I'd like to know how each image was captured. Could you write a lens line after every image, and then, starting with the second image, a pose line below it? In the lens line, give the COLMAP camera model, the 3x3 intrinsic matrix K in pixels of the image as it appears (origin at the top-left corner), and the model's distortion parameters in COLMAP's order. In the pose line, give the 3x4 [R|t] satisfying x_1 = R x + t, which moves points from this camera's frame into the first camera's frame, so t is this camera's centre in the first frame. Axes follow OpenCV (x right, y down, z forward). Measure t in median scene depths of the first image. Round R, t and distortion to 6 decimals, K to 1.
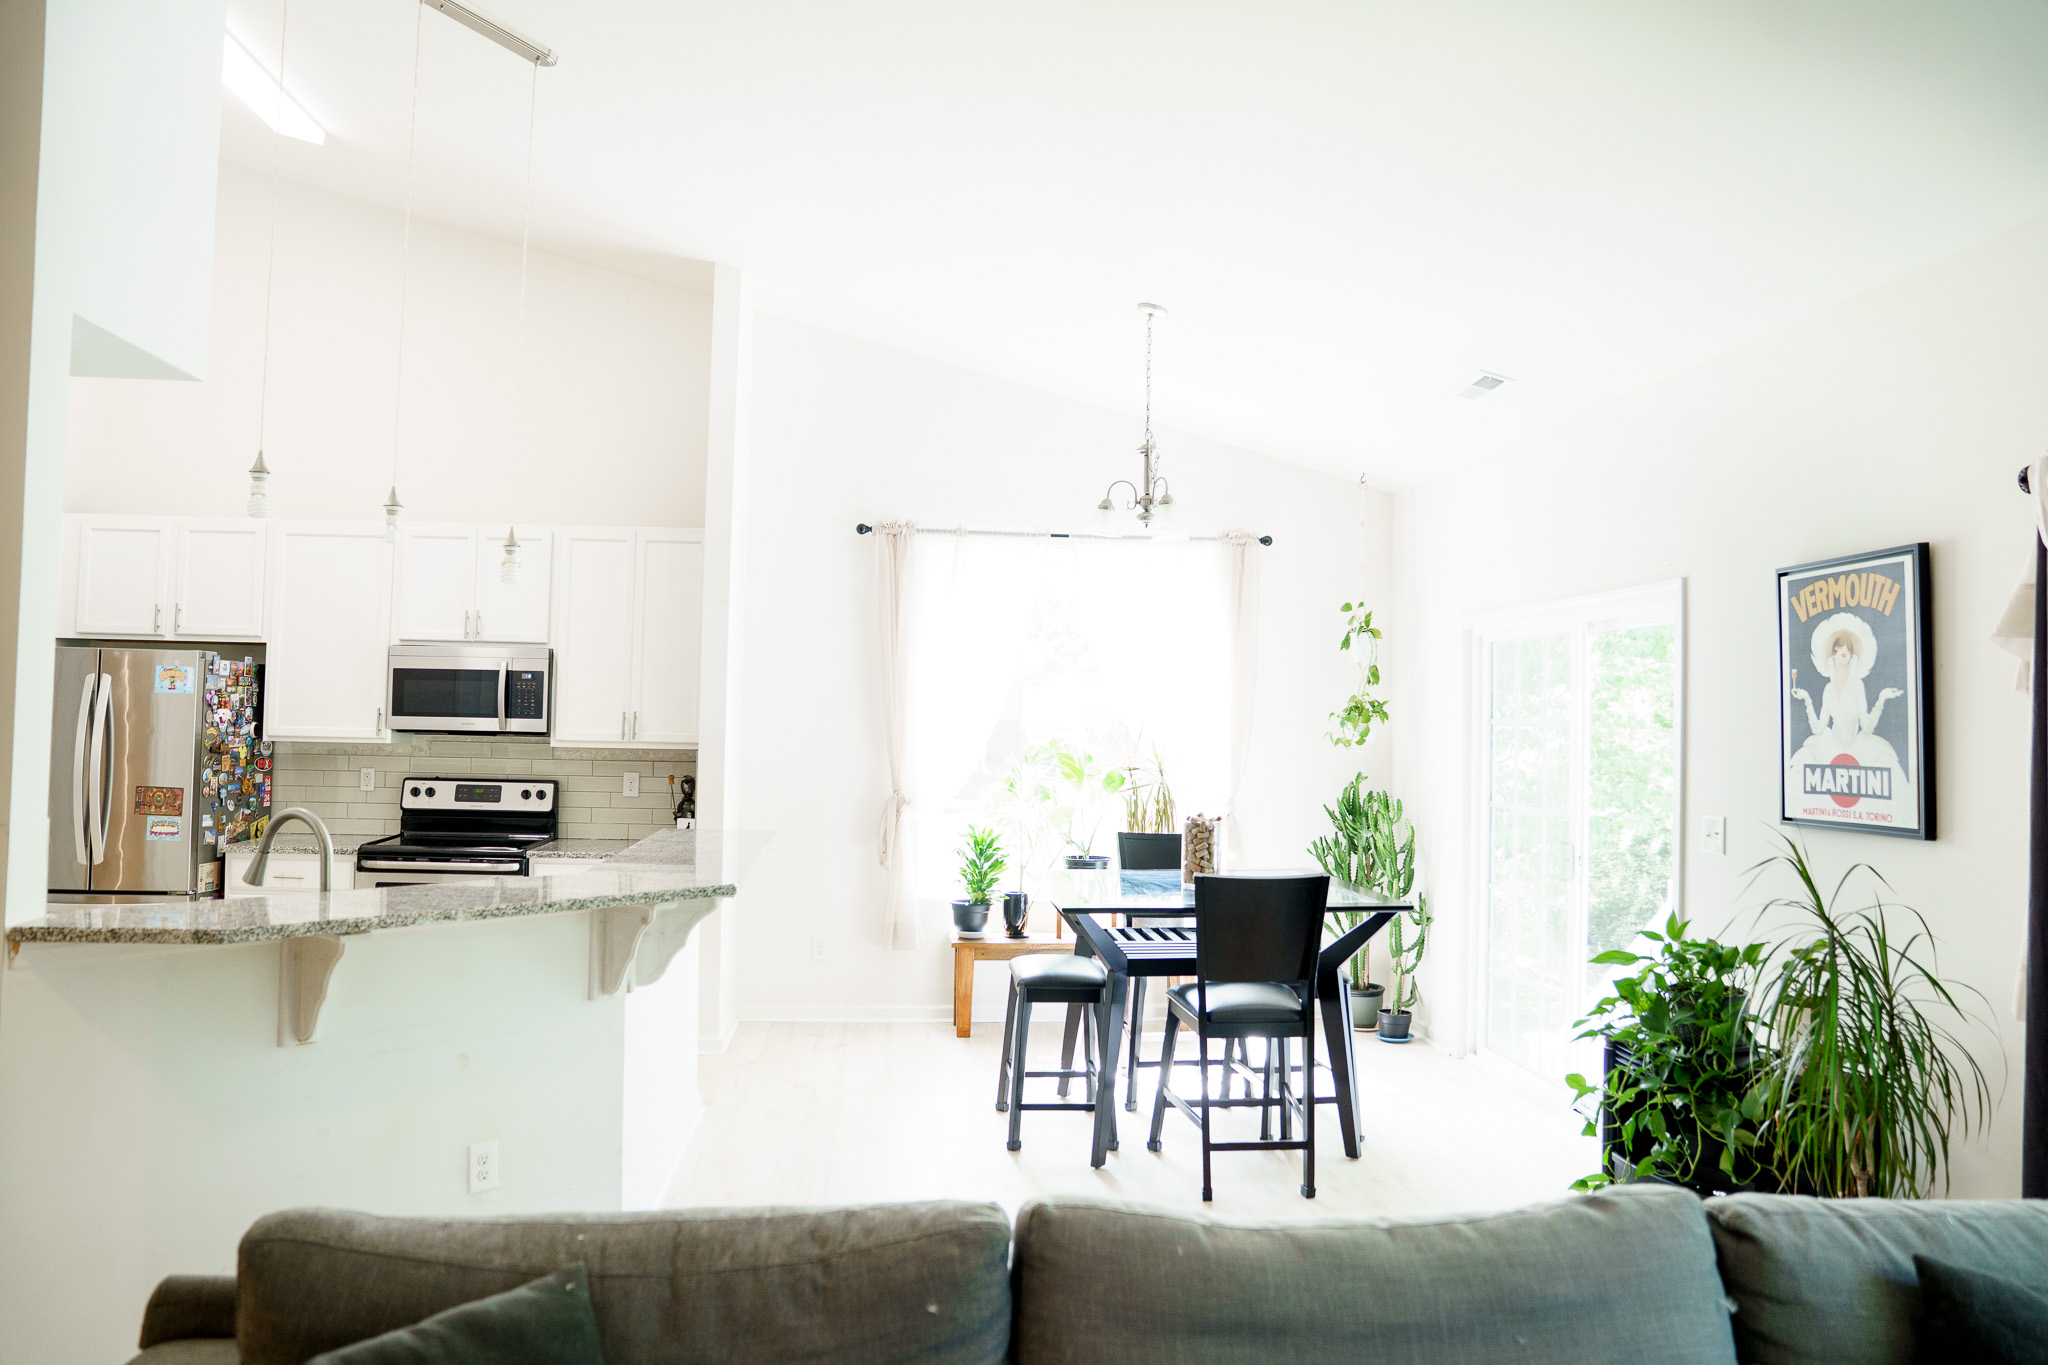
lens RADIAL K [[1466.2, 0, 1013.0], [0, 1466.2, 685.5], [0, 0, 1]] dist [-0.117516, 0.074466]
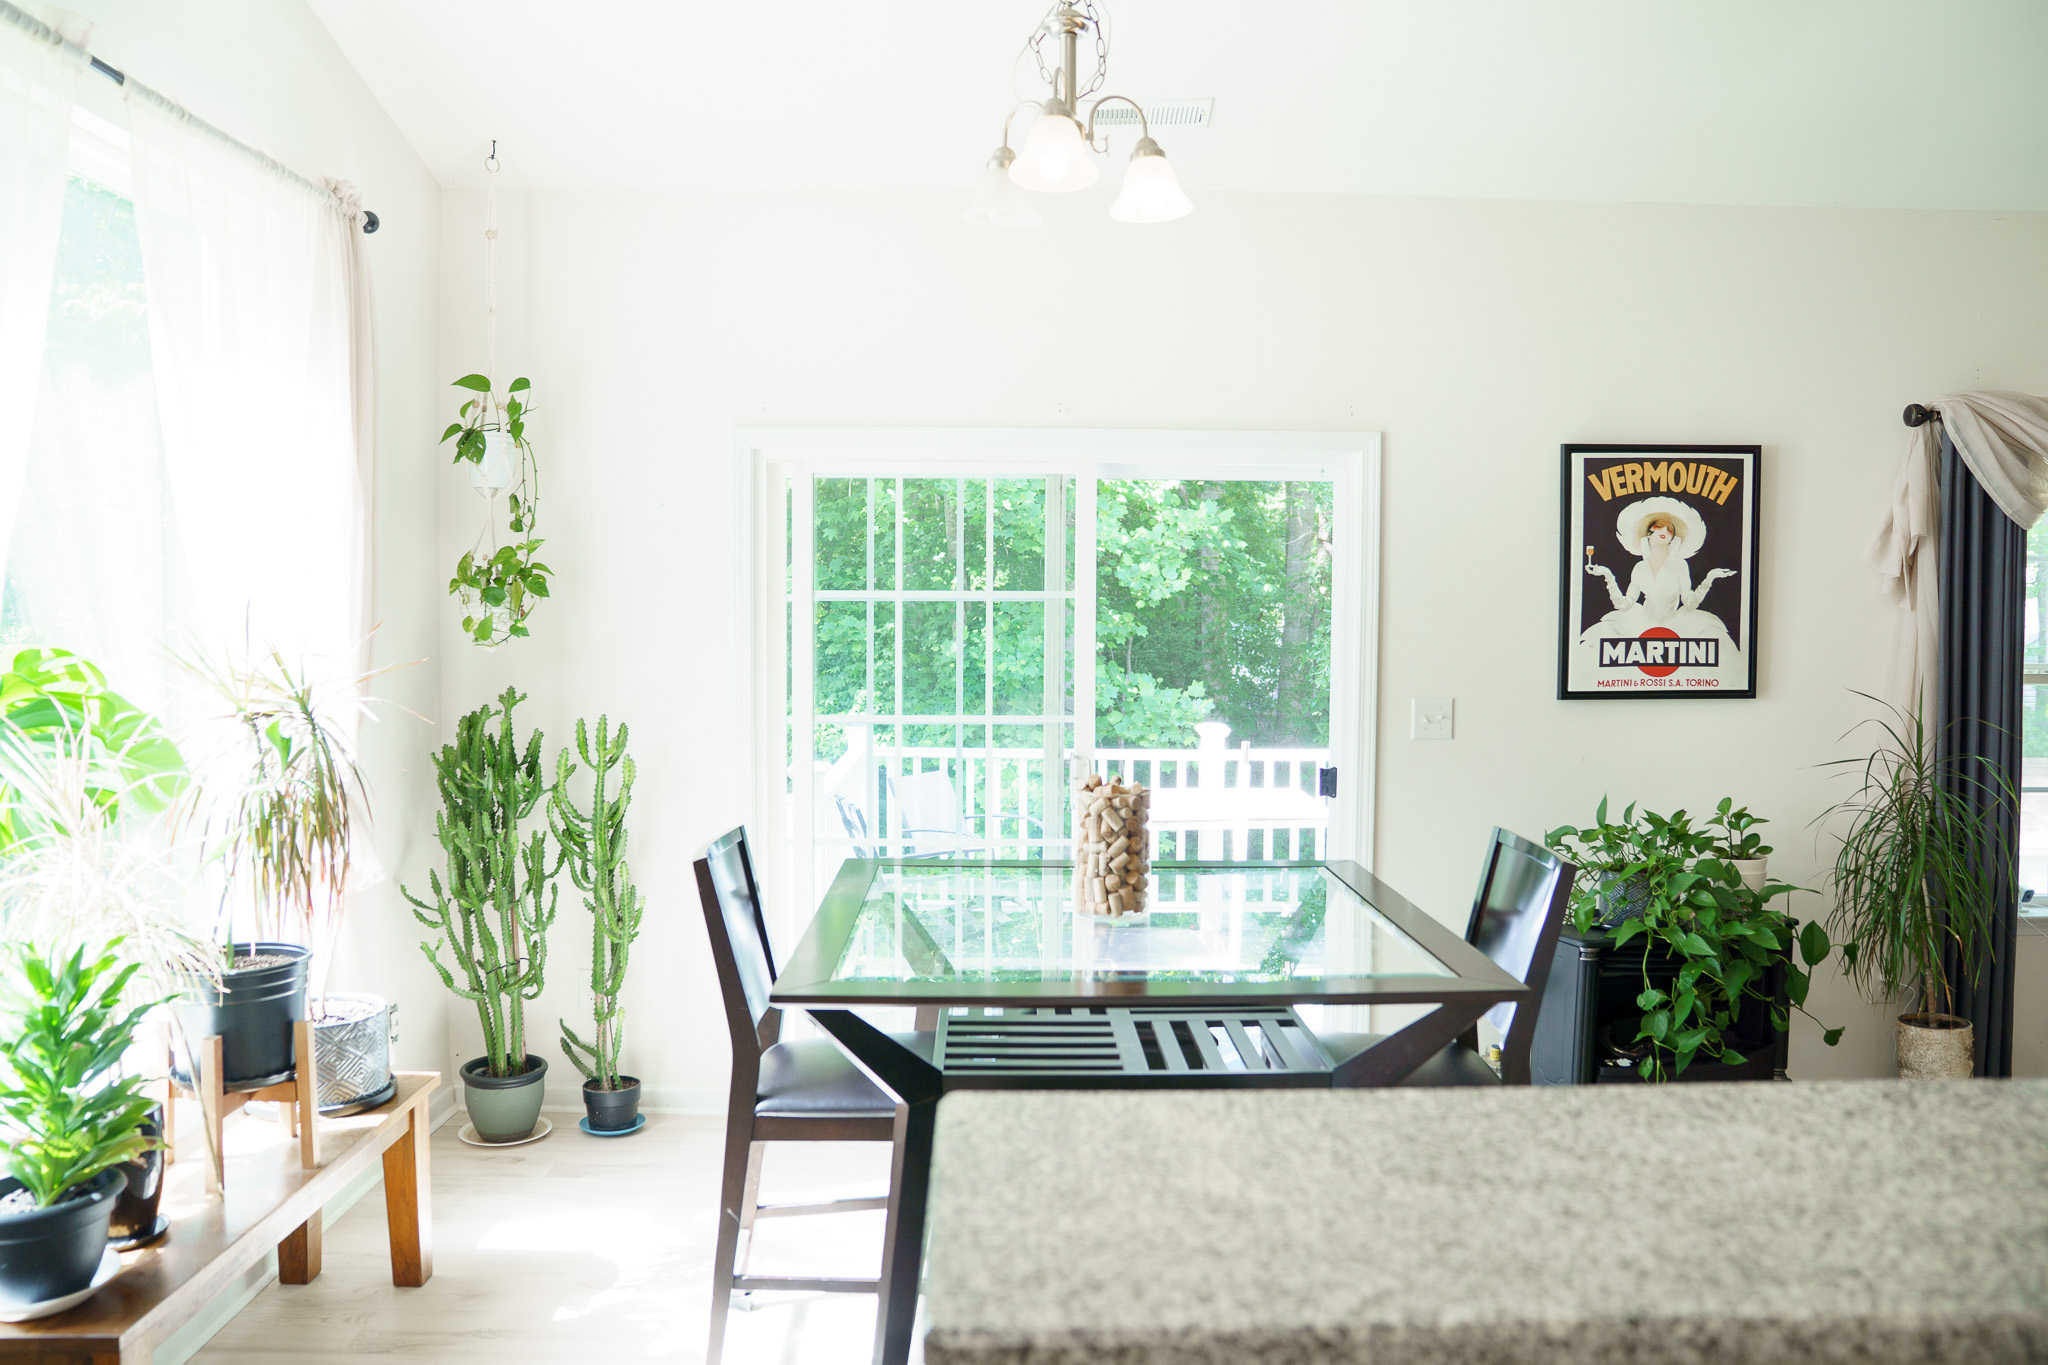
lens RADIAL K [[1569.2, 0, 1067.3], [0, 1569.2, 677.5], [0, 0, 1]] dist [-0.103173, 0.046268]
pose [[0.060593, -0.059882, 0.996365, -0.512704], [-0.026792, 0.997742, 0.061595, 0.021158], [-0.997803, -0.030427, 0.058852, 1.144563]]
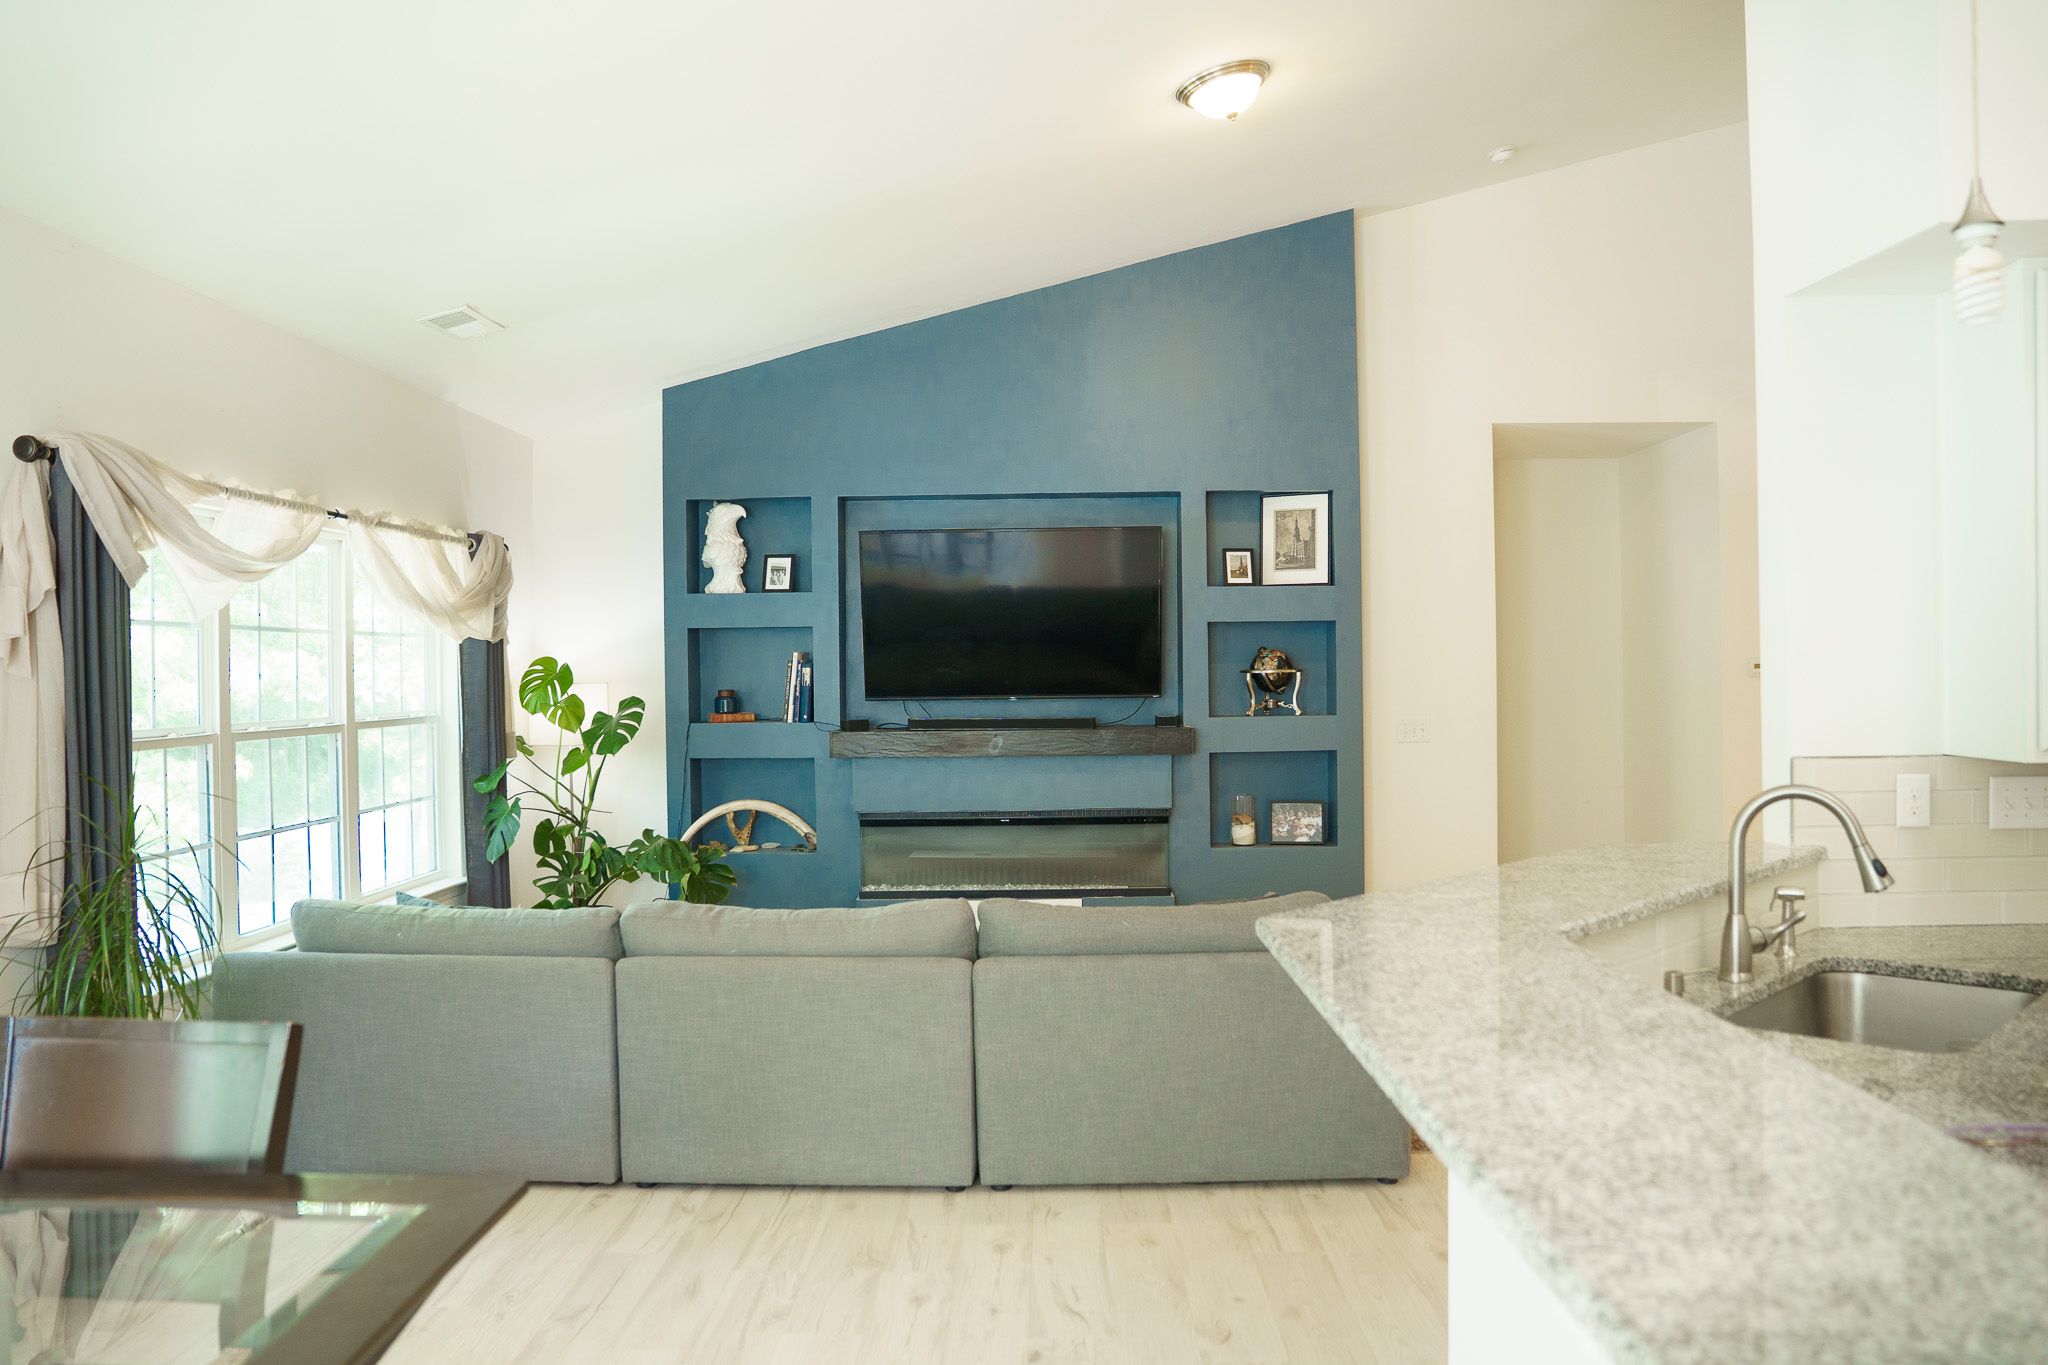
lens RADIAL K [[1466.2, 0, 1061.6], [0, 1466.2, 668.0], [0, 0, 1]] dist [-0.117516, 0.074466]
pose [[-0.996320, -0.008303, 0.085312, -0.135919], [-0.010369, 0.999663, -0.023804, 0.032612], [-0.085086, -0.024601, -0.996070, 1.378245]]
